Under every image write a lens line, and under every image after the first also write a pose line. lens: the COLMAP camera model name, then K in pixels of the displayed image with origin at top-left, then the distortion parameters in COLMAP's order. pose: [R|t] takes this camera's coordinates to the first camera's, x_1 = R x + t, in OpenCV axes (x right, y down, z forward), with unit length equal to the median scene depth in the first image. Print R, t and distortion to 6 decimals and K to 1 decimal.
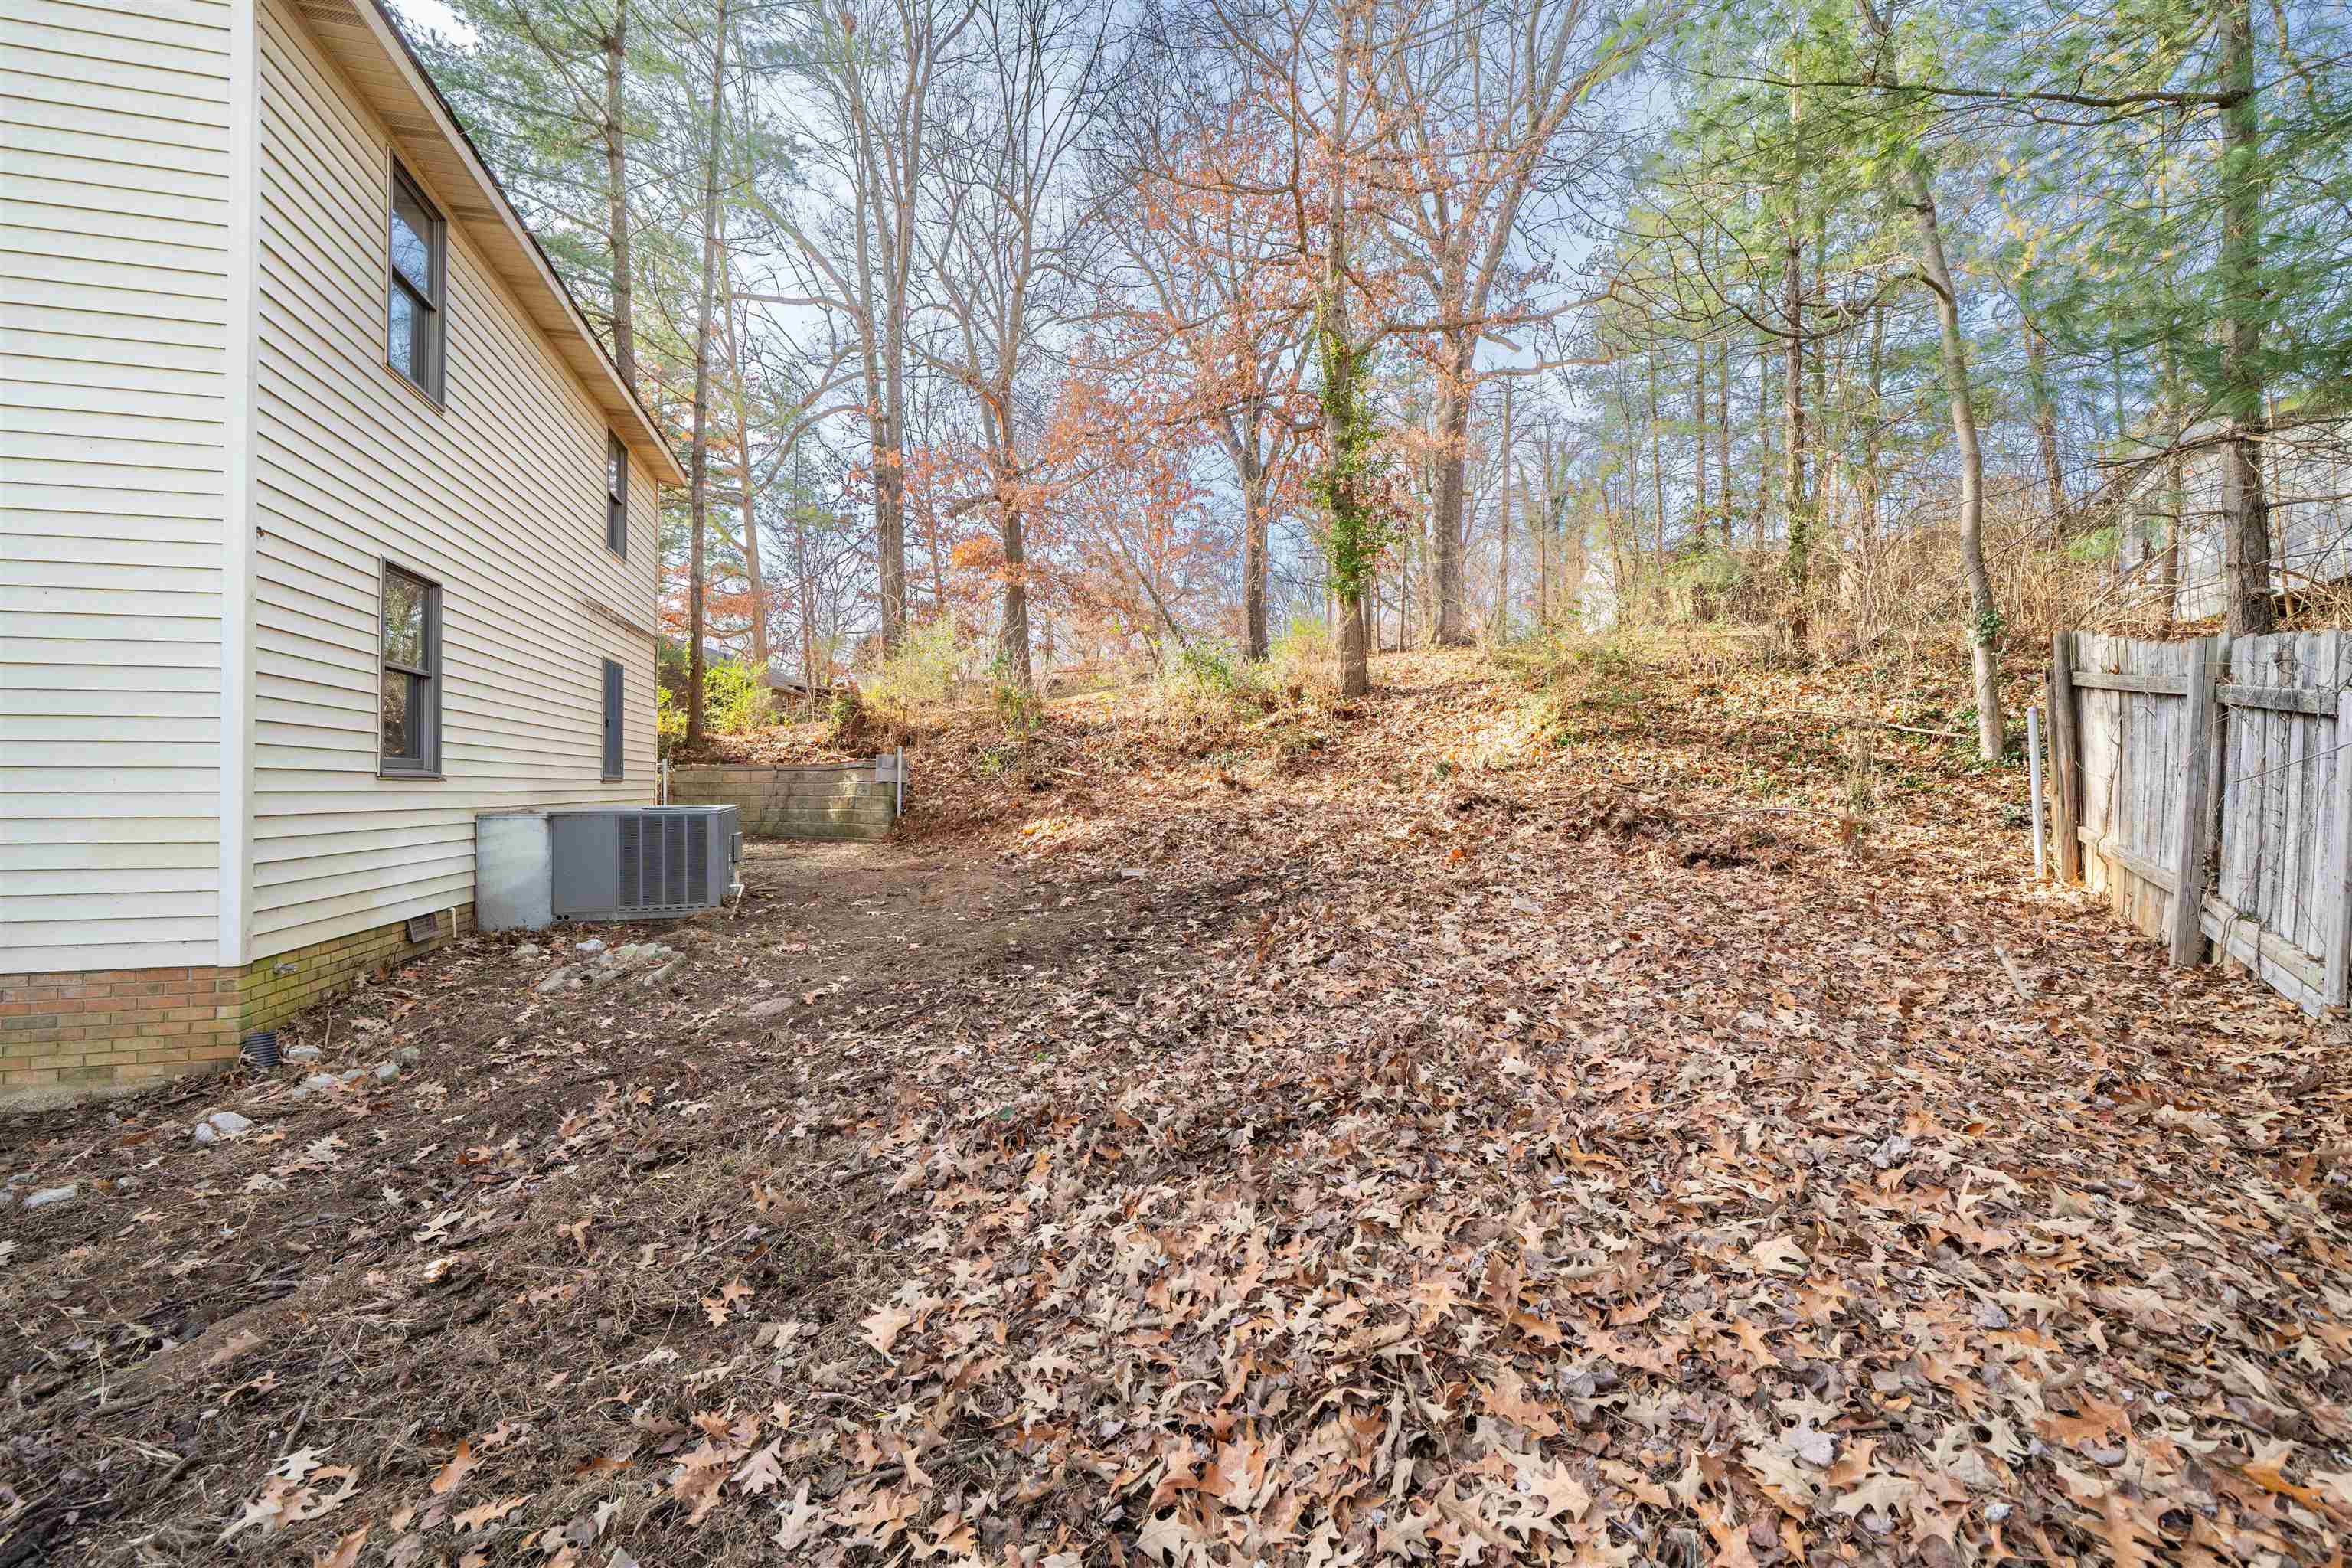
lens RADIAL K [[934.8, 0, 1164.3], [0, 934.8, 799.5], [0, 0, 1]] dist [0.001559, 0.000199]
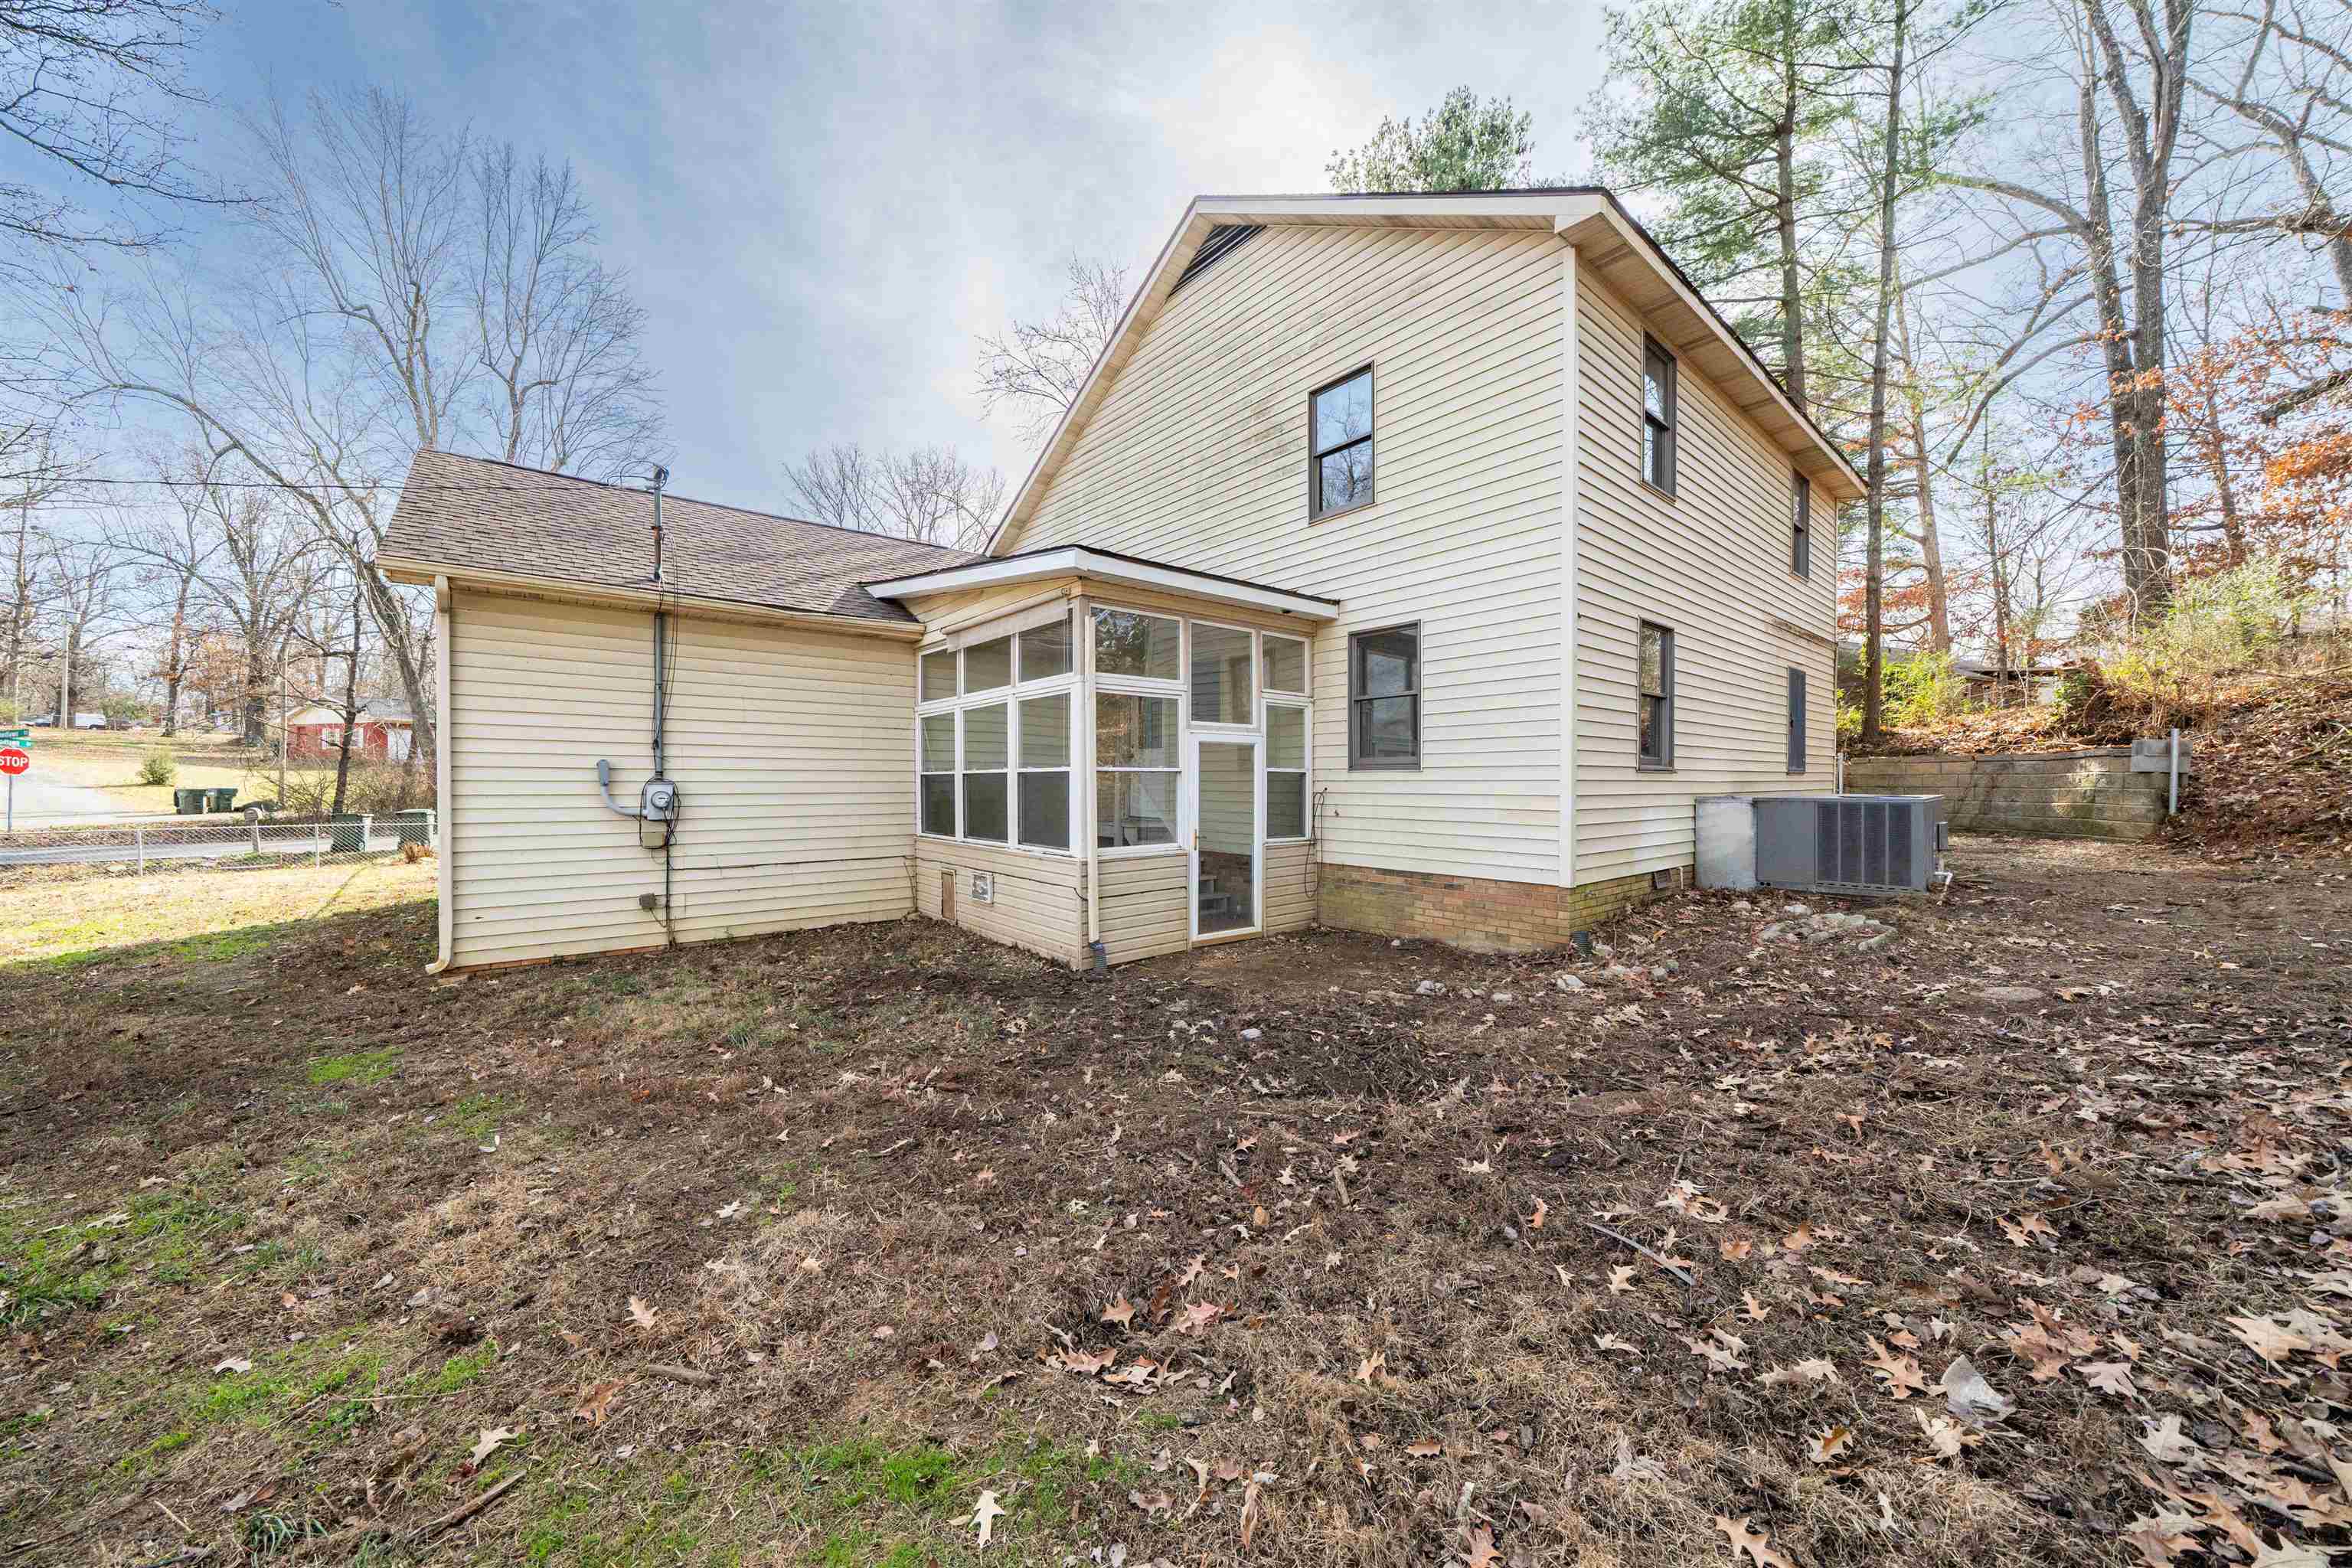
lens RADIAL K [[797.6, 0, 1174.3], [0, 797.6, 790.4], [0, 0, 1]] dist [-0.012699, 0.001873]
pose [[0.407811, 0.011767, -0.912990, -0.013442], [-0.013303, 0.999887, 0.006945, 0.007187], [0.912969, 0.009313, 0.407922, -0.143280]]
